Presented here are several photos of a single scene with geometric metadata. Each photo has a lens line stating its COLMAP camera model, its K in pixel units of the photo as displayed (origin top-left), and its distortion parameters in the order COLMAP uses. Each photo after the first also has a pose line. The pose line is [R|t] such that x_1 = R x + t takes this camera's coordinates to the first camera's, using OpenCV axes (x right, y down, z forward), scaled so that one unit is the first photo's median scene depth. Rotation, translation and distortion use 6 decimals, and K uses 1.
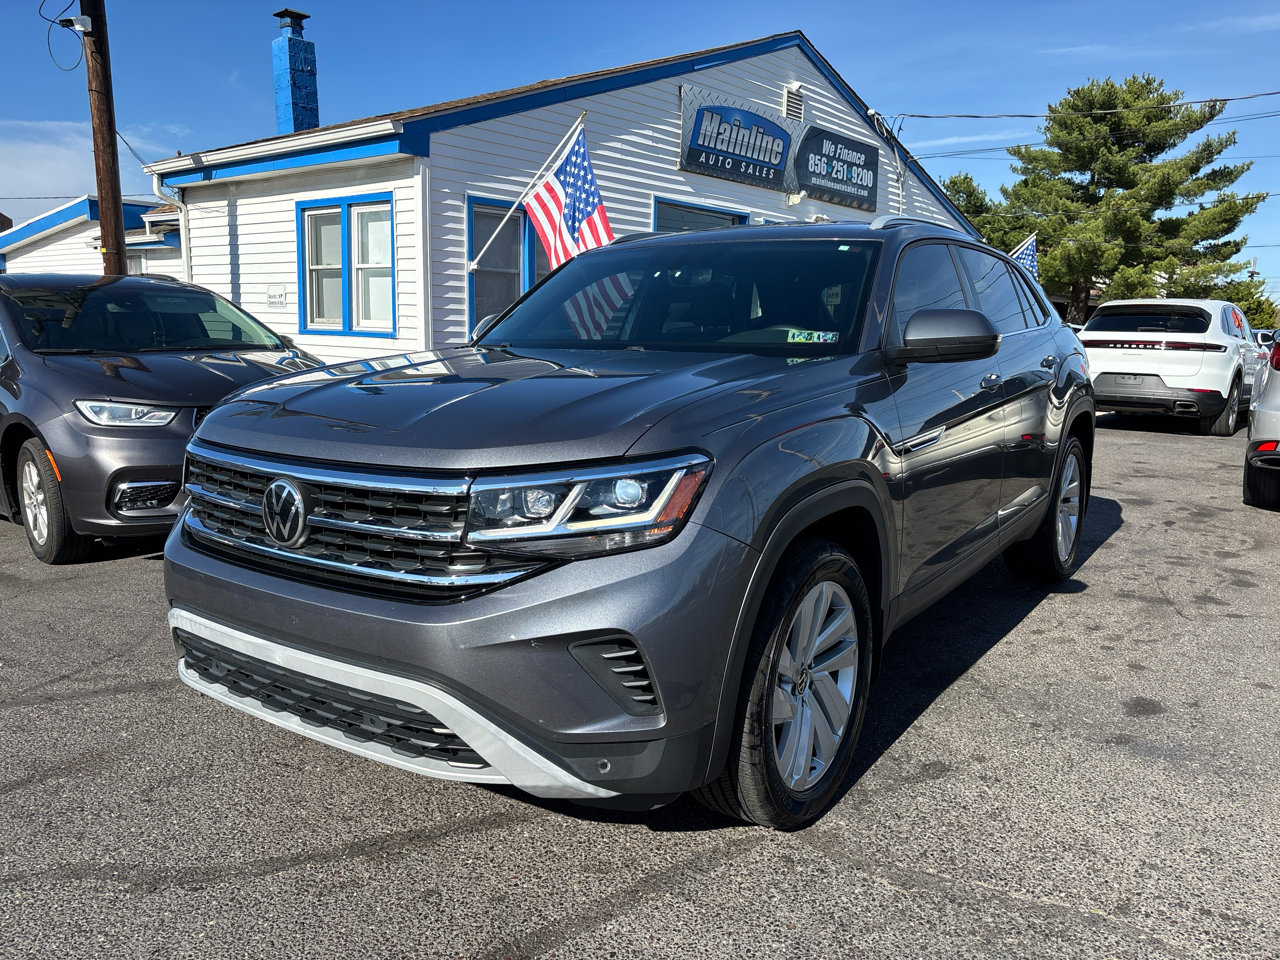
lens RADIAL K [[964.0, 0, 628.8], [0, 964.0, 486.7], [0, 0, 1]] dist [0.055433, -0.057801]
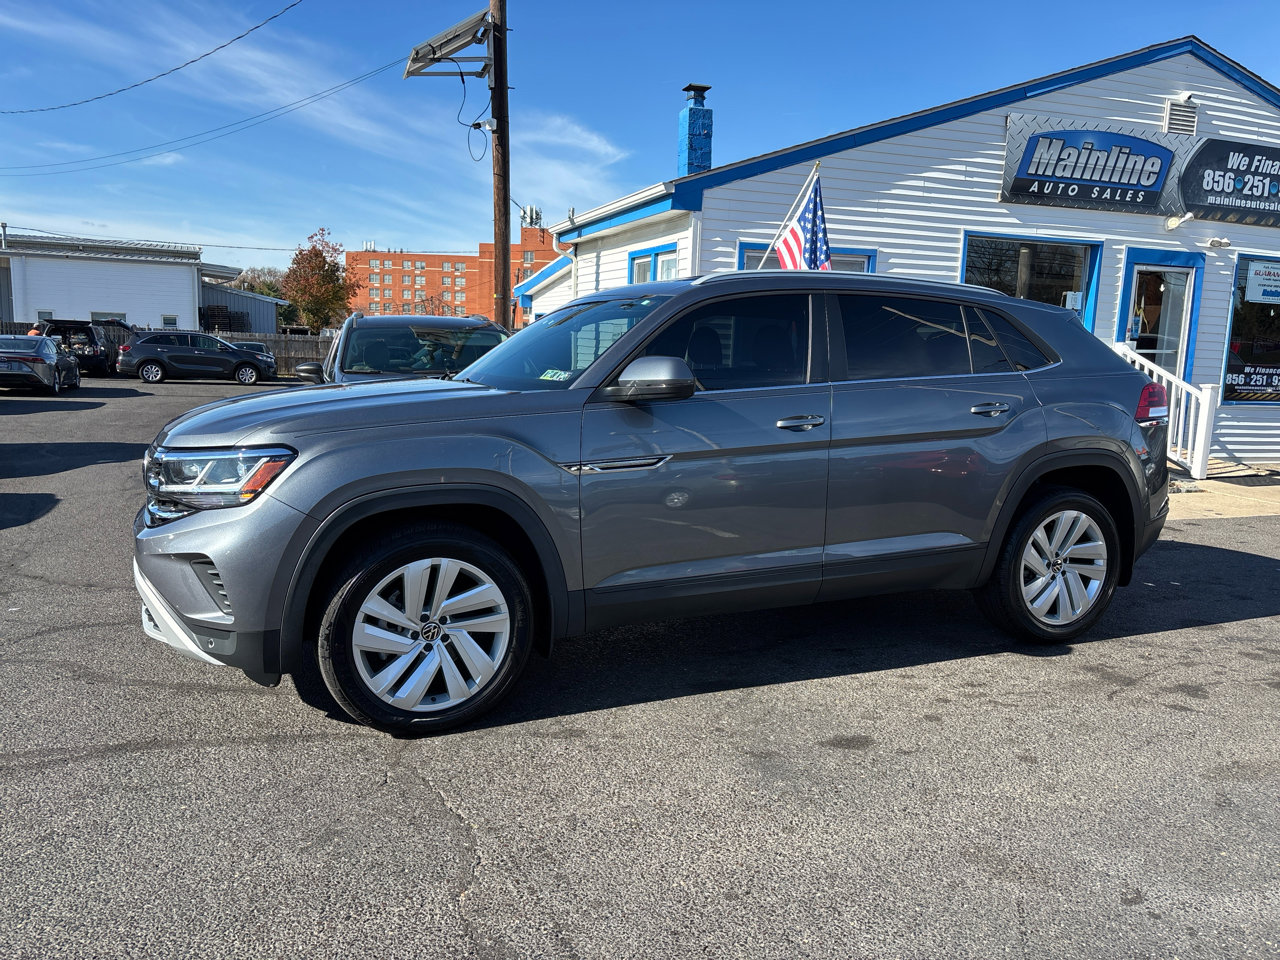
lens RADIAL K [[964.0, 0, 635.3], [0, 964.0, 482.4], [0, 0, 1]] dist [0.055433, -0.057801]
pose [[0.859636, 0.085290, -0.503738, 0.273627], [-0.101994, 0.994769, -0.005625, -0.006150], [0.500623, 0.056213, 0.863838, -0.004868]]
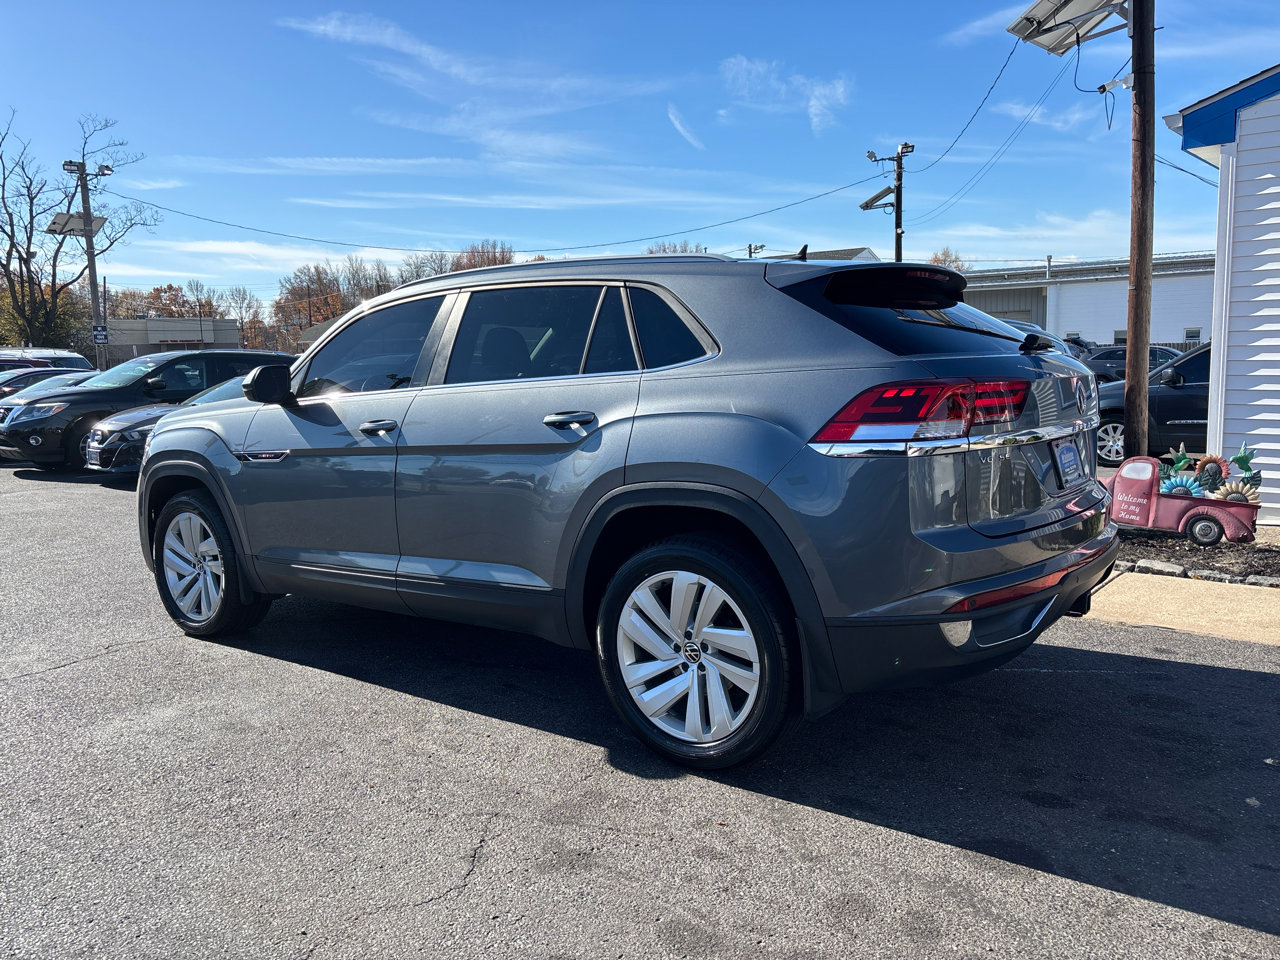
lens RADIAL K [[964.0, 0, 636.4], [0, 964.0, 466.7], [0, 0, 1]] dist [0.055433, -0.057801]
pose [[-0.025488, 0.099763, -0.994685, 0.518427], [-0.138311, 0.985087, 0.102345, -0.077295], [0.990061, 0.140184, -0.011310, 0.468964]]
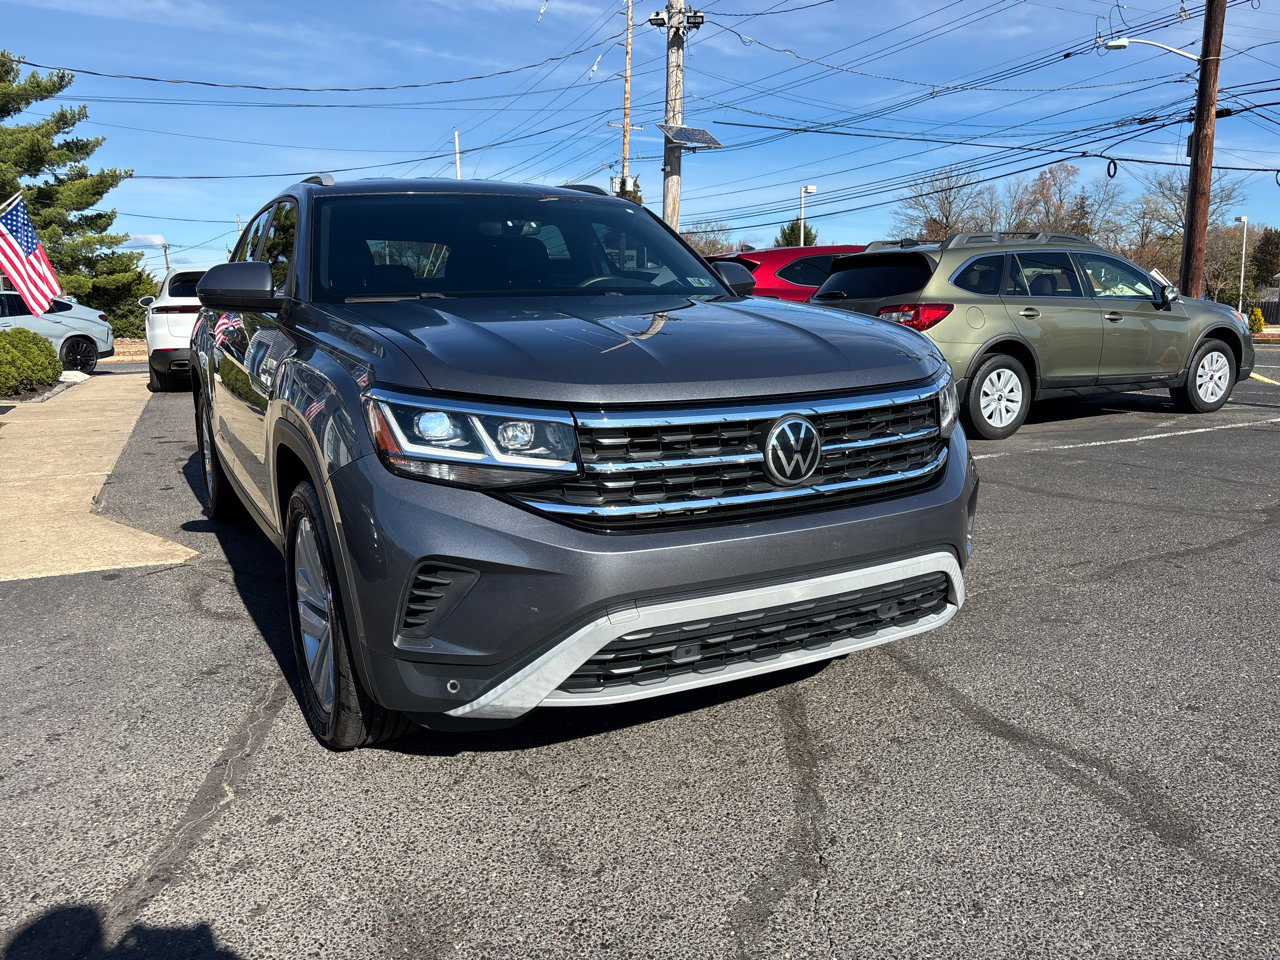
lens RADIAL K [[964.0, 0, 635.8], [0, 964.0, 473.6], [0, 0, 1]] dist [0.055433, -0.057801]
pose [[0.437704, -0.176577, 0.881610, -0.297654], [0.164183, 0.979737, 0.114717, -0.020738], [-0.884002, 0.094533, 0.457825, 0.156538]]
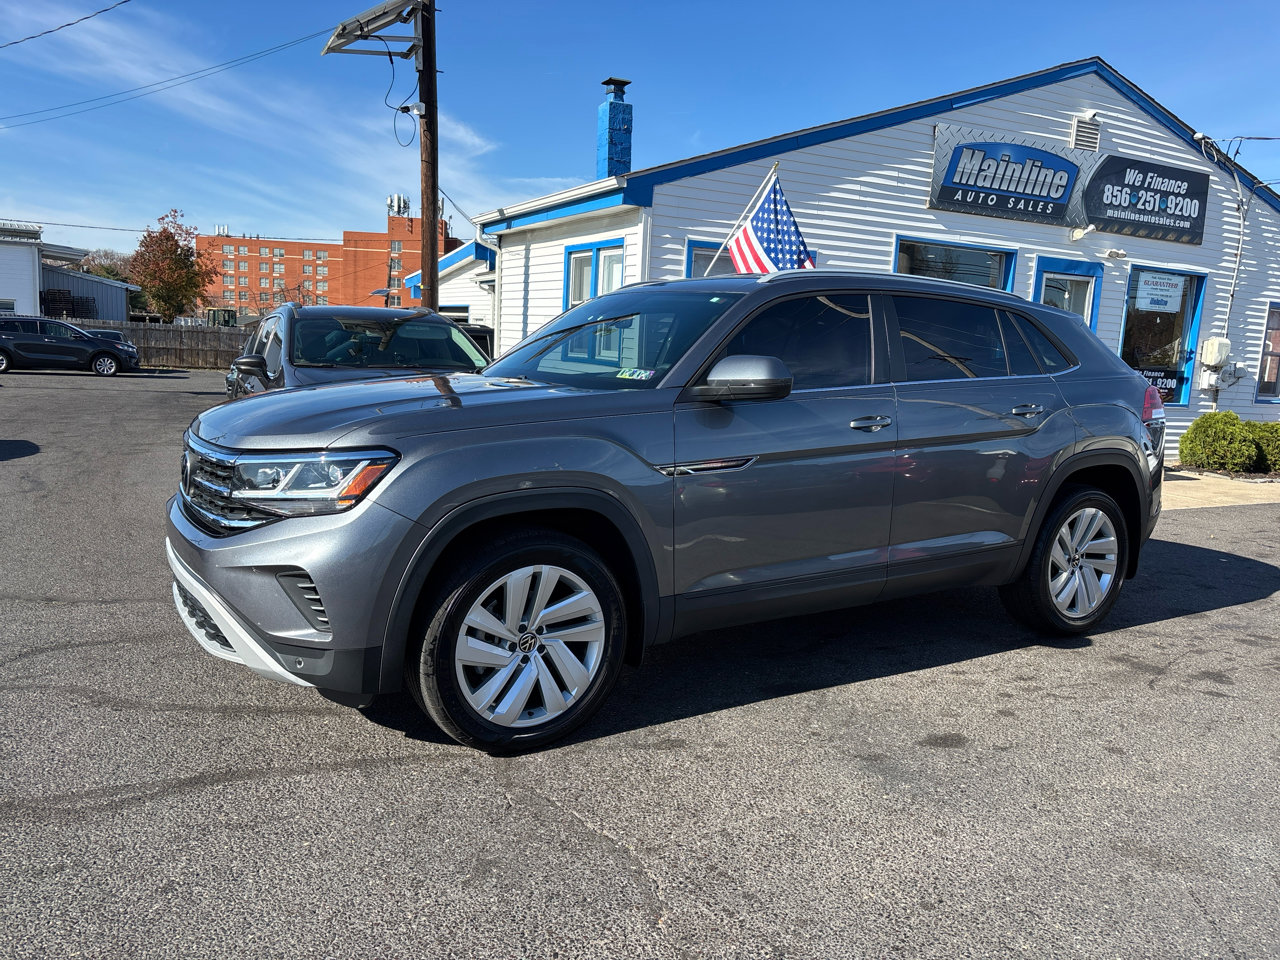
lens RADIAL K [[964.0, 0, 641.3], [0, 964.0, 488.0], [0, 0, 1]] dist [0.055433, -0.057801]
pose [[0.922220, 0.084811, -0.377251, 0.197543], [-0.095574, 0.995373, -0.009866, -0.000494], [0.374669, 0.045154, 0.926058, -0.030794]]
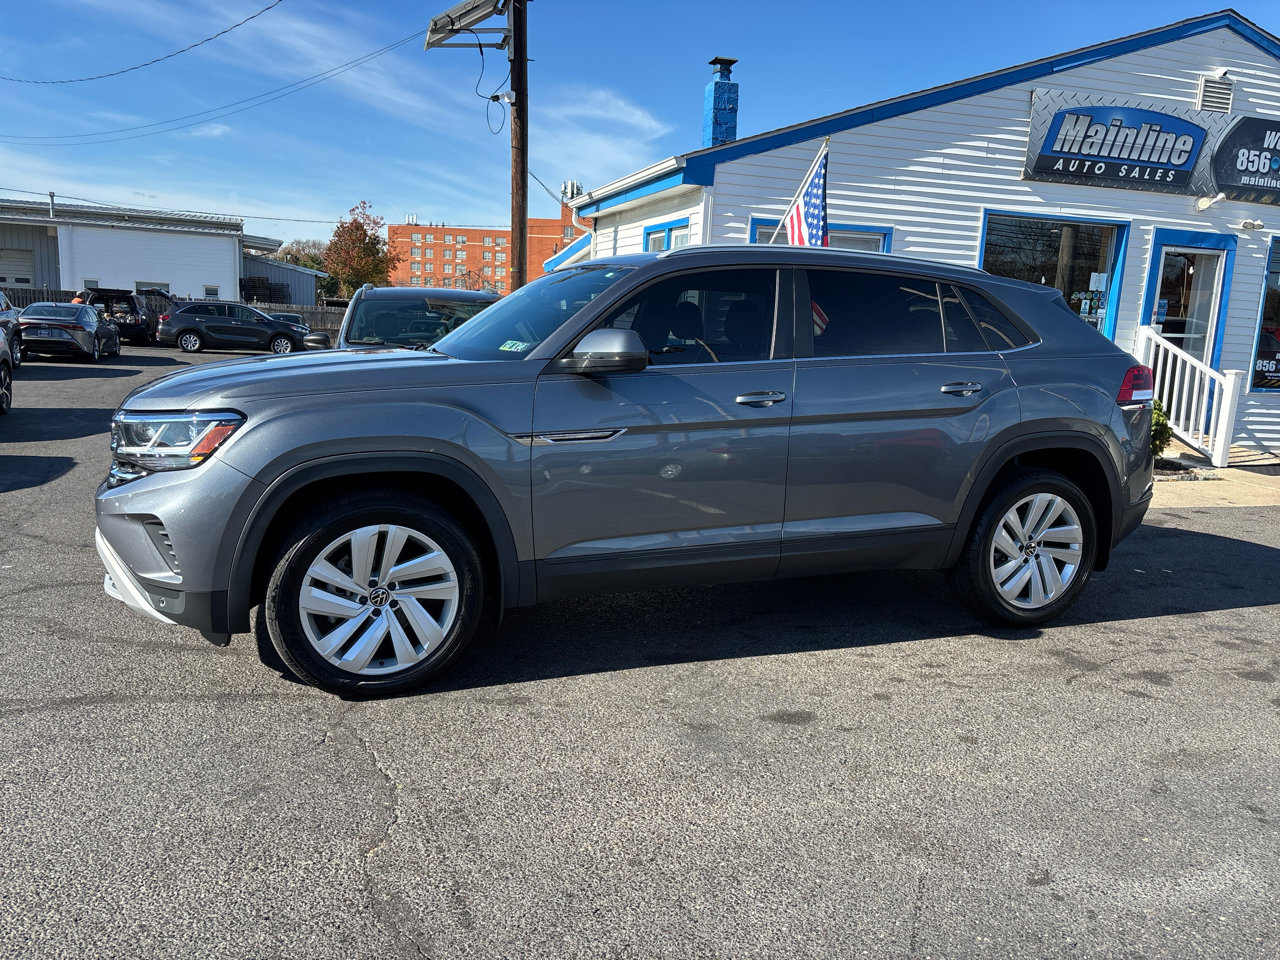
lens RADIAL K [[964.0, 0, 634.9], [0, 964.0, 481.6], [0, 0, 1]] dist [0.055433, -0.057801]
pose [[0.837243, 0.114900, -0.534623, 0.301049], [-0.123047, 0.992188, 0.020543, -0.007695], [0.532807, 0.048584, 0.844841, 0.010500]]
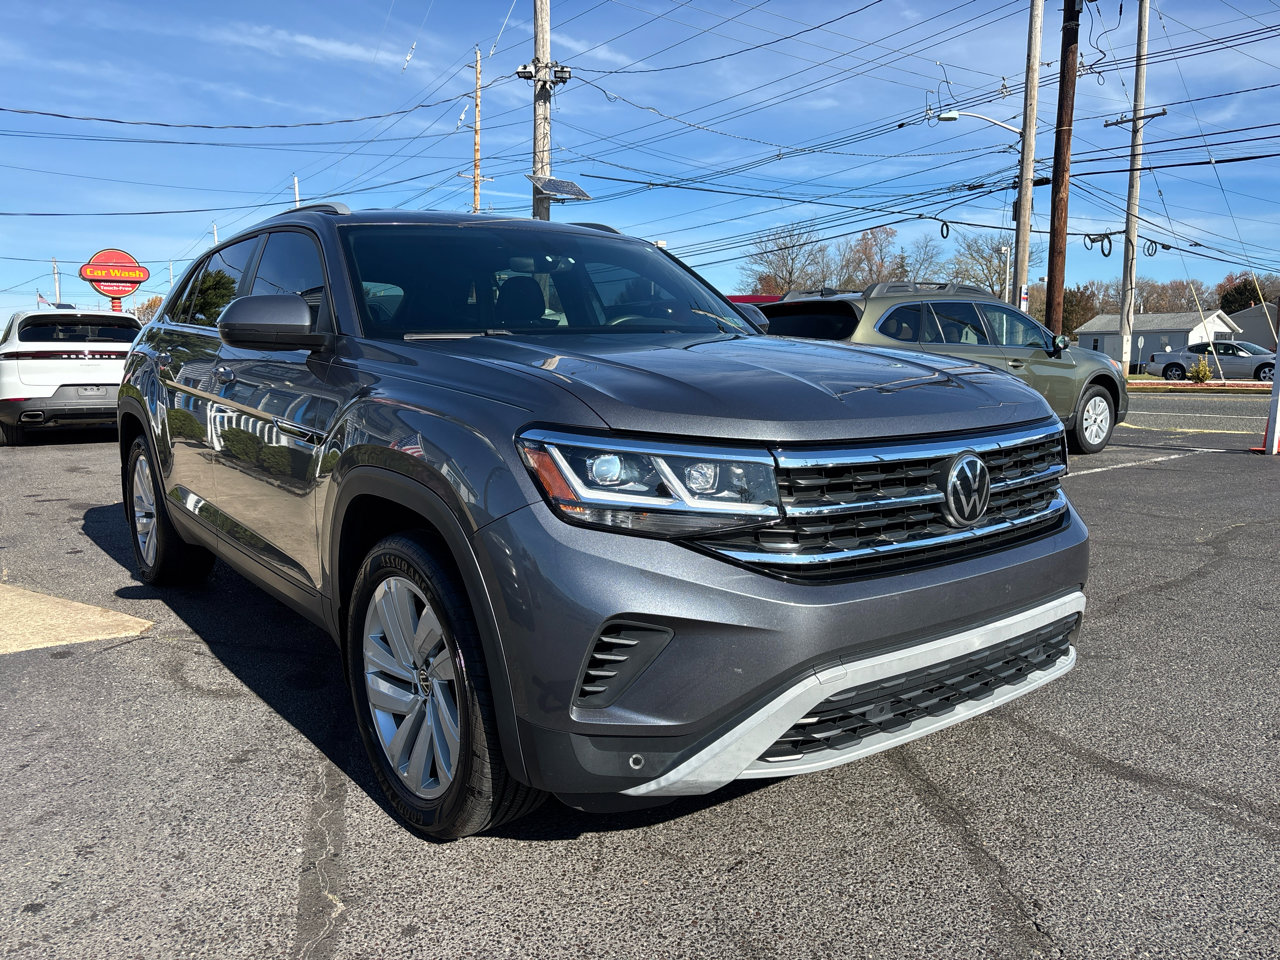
lens RADIAL K [[964.0, 0, 629.4], [0, 964.0, 478.5], [0, 0, 1]] dist [0.055433, -0.057801]
pose [[0.295136, -0.141917, 0.944857, -0.307439], [0.168108, 0.981193, 0.094865, -0.029732], [-0.940550, 0.130840, 0.313443, 0.229943]]
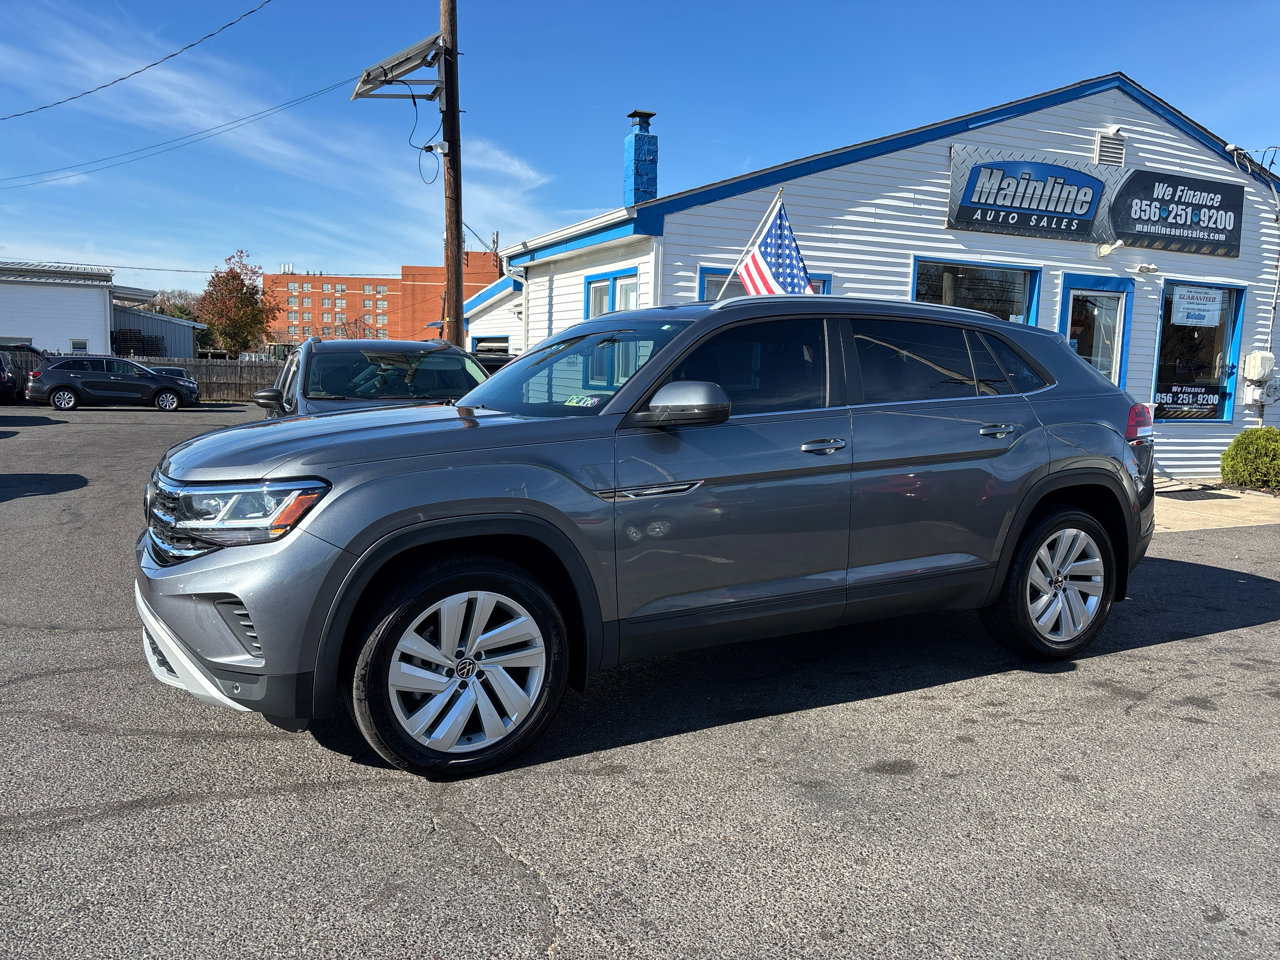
lens RADIAL K [[964.0, 0, 638.8], [0, 964.0, 476.6], [0, 0, 1]] dist [0.055433, -0.057801]
pose [[0.898396, 0.057915, -0.435350, 0.236328], [-0.084427, 0.995553, -0.041785, -0.004360], [0.430994, 0.074295, 0.899291, -0.017946]]
